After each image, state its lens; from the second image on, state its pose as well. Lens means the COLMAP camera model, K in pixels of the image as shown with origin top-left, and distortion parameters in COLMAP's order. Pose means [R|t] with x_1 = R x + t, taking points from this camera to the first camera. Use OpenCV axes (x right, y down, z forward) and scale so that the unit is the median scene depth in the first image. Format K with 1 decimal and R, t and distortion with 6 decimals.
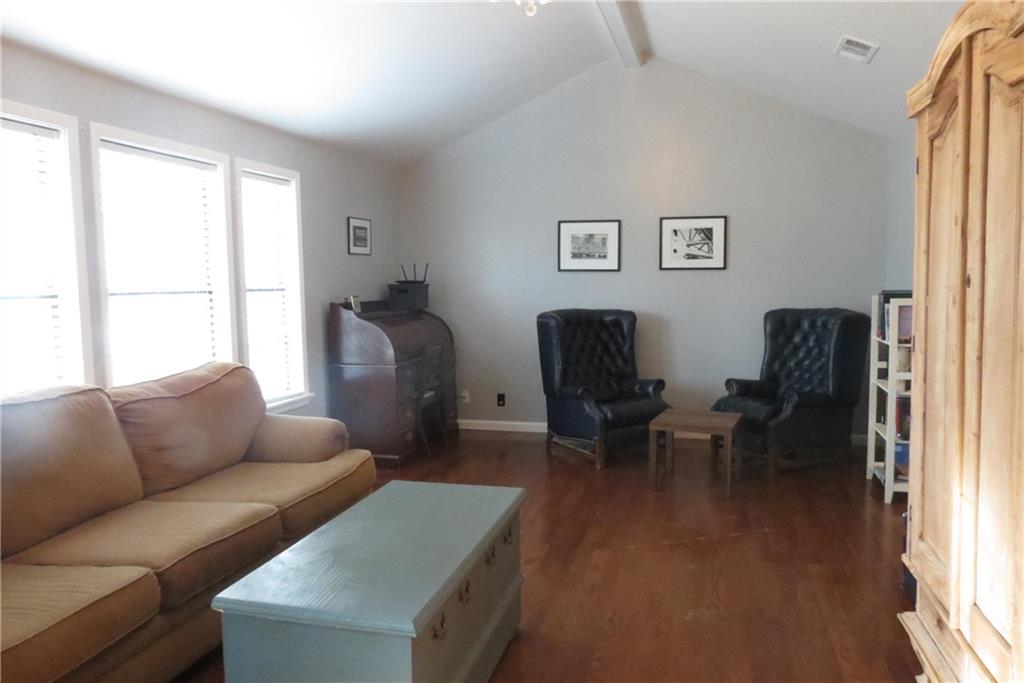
lens RADIAL K [[749.4, 0, 512.0], [0, 749.4, 341.5], [0, 0, 1]] dist [-0.005425, 0.000467]
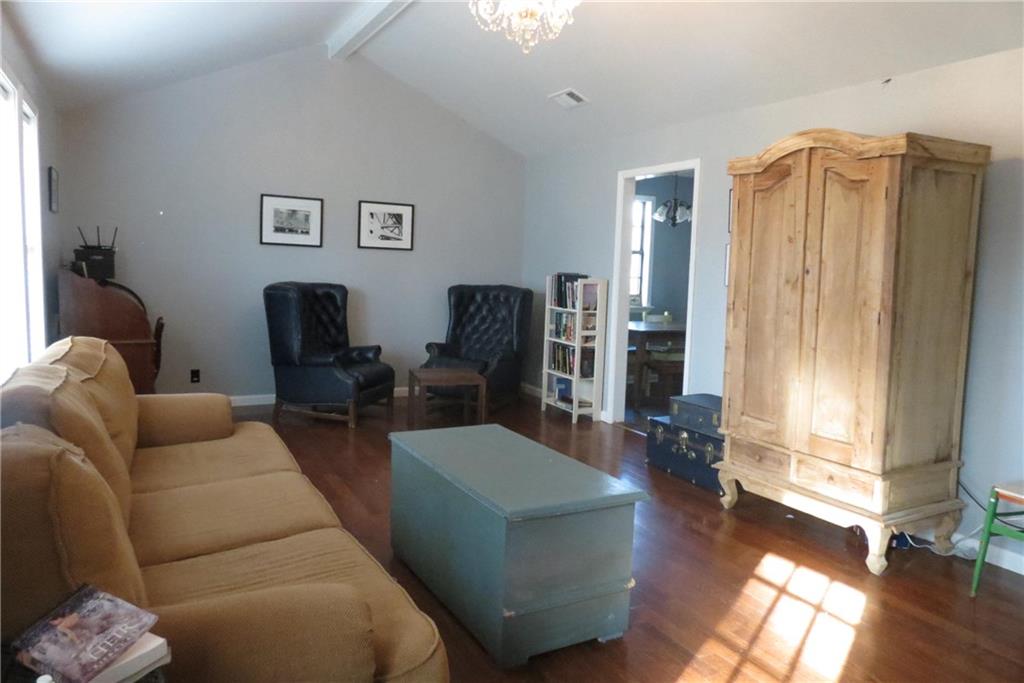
lens RADIAL K [[749.4, 0, 512.0], [0, 749.4, 341.5], [0, 0, 1]] dist [-0.005425, 0.000467]
pose [[0.729069, -0.035842, 0.683501, -0.408887], [0.014782, 0.999220, 0.036631, 0.005478], [-0.684281, -0.016603, 0.729030, 0.036114]]
